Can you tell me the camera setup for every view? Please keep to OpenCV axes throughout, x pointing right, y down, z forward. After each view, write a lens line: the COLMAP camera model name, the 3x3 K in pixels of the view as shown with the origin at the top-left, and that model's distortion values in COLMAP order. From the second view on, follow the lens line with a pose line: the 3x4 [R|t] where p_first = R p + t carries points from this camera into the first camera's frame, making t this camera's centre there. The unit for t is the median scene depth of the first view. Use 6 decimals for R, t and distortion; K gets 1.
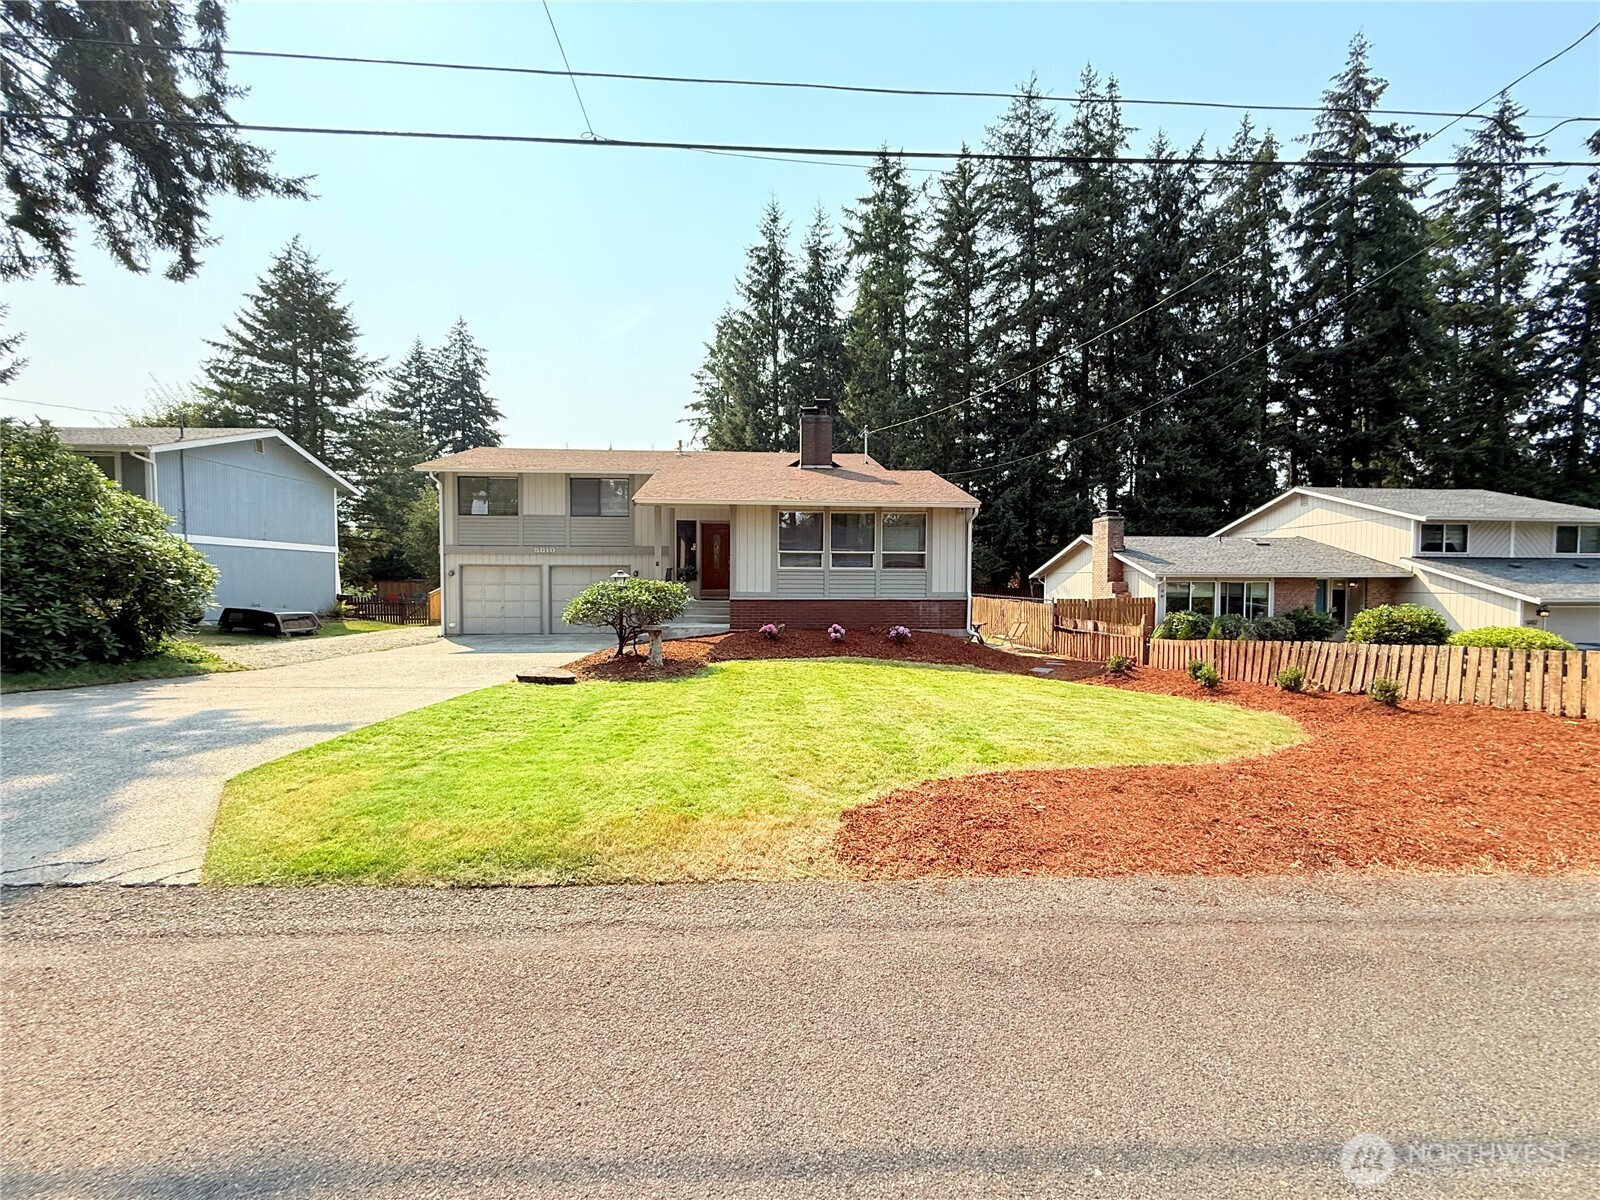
lens RADIAL K [[636.8, 0, 800.0], [0, 636.8, 600.0], [0, 0, 1]] dist [0.000934, -0.000559]
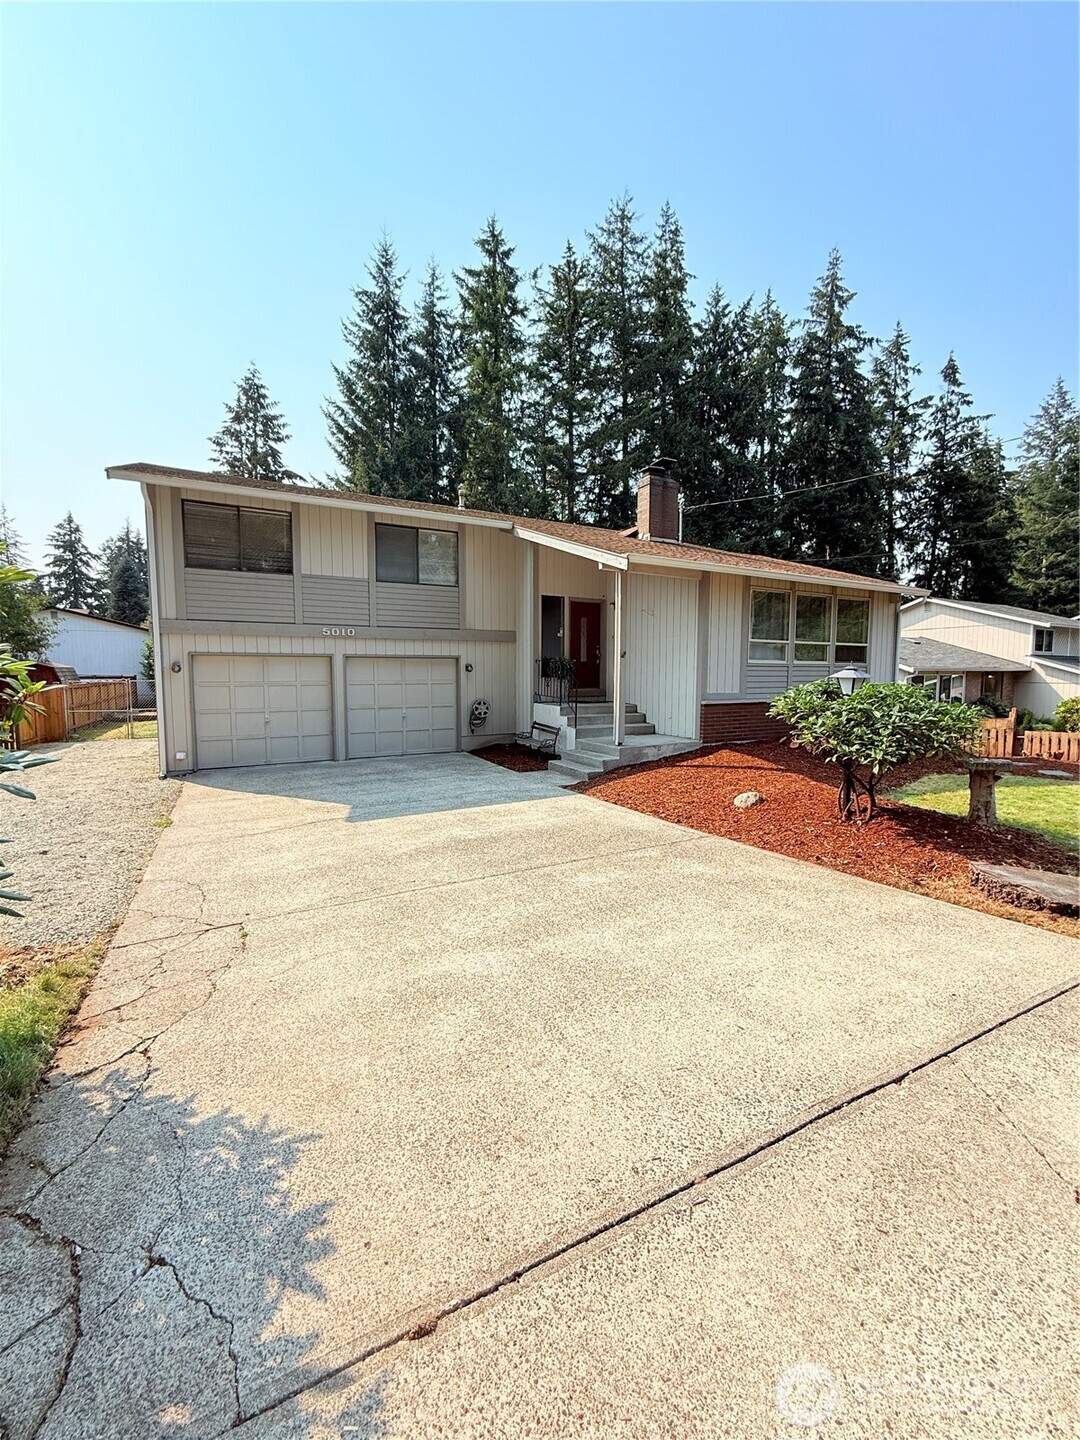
lens RADIAL K [[571.8, 0, 540.0], [0, 571.8, 720.0], [0, 0, 1]] dist [-0.004963, -0.000154]
pose [[0.910933, -0.037591, 0.410839, -0.193866], [0.015347, 0.998238, 0.057309, -0.007945], [-0.412269, -0.045900, 0.909905, 0.163811]]
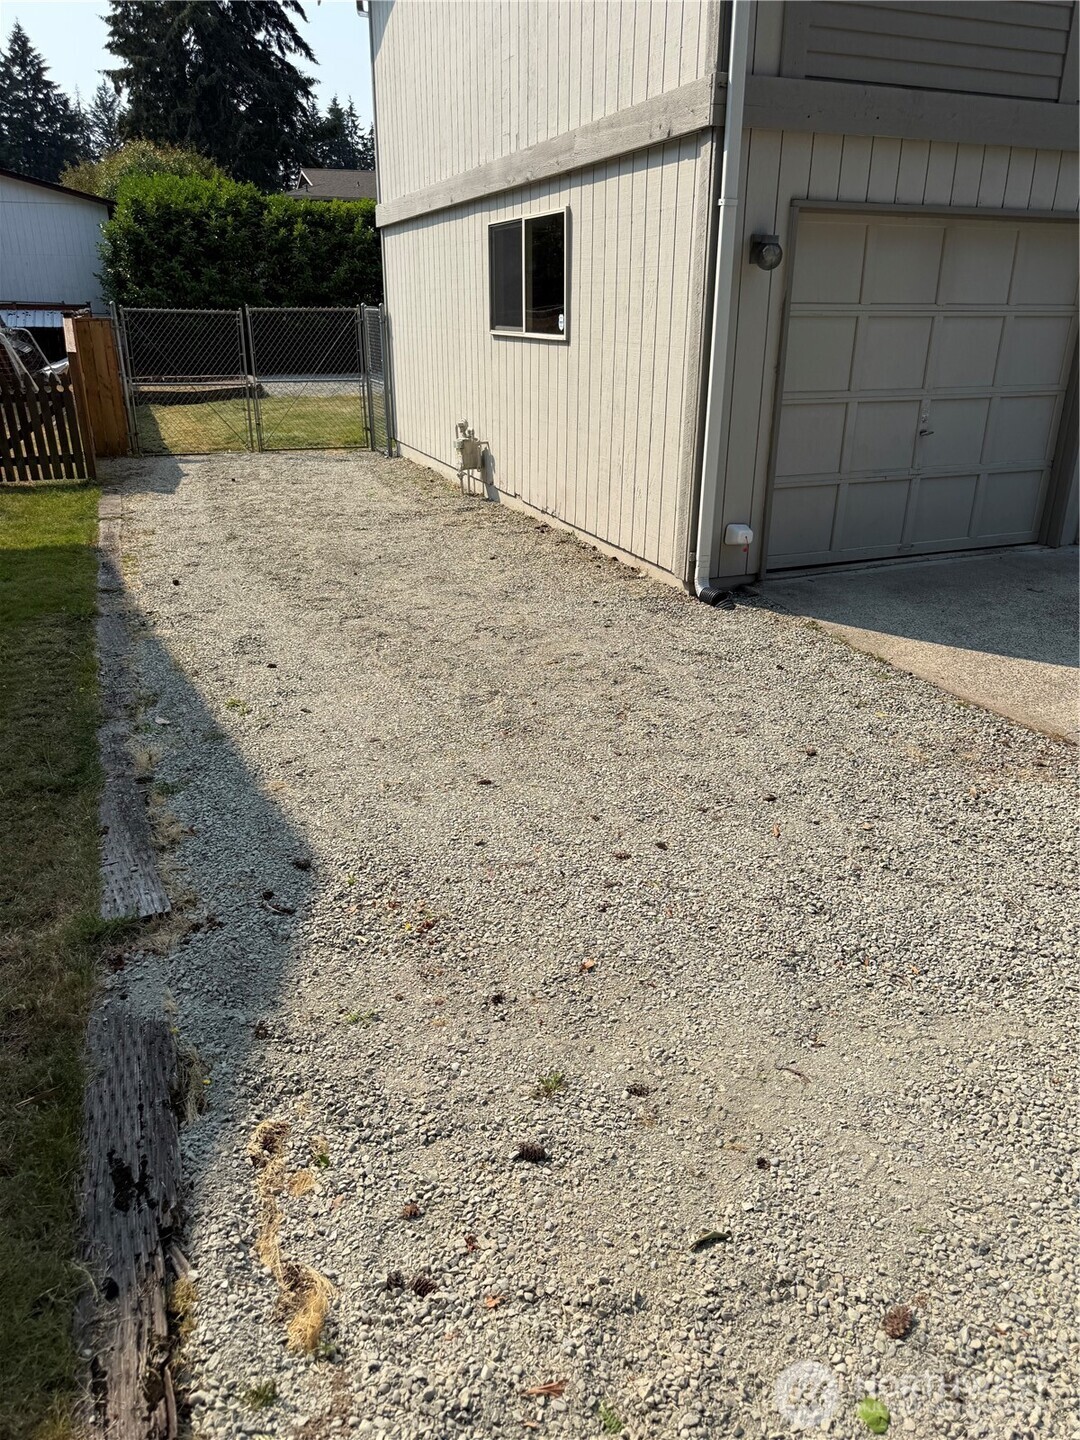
lens RADIAL K [[1011.4, 0, 540.0], [0, 1011.4, 720.0], [0, 0, 1]] dist [-0.012480, -0.005859]
pose [[0.951049, -0.120021, 0.284782, -0.296716], [0.011393, 0.934495, 0.355793, -0.008240], [-0.308830, -0.335132, 0.890118, 0.303715]]
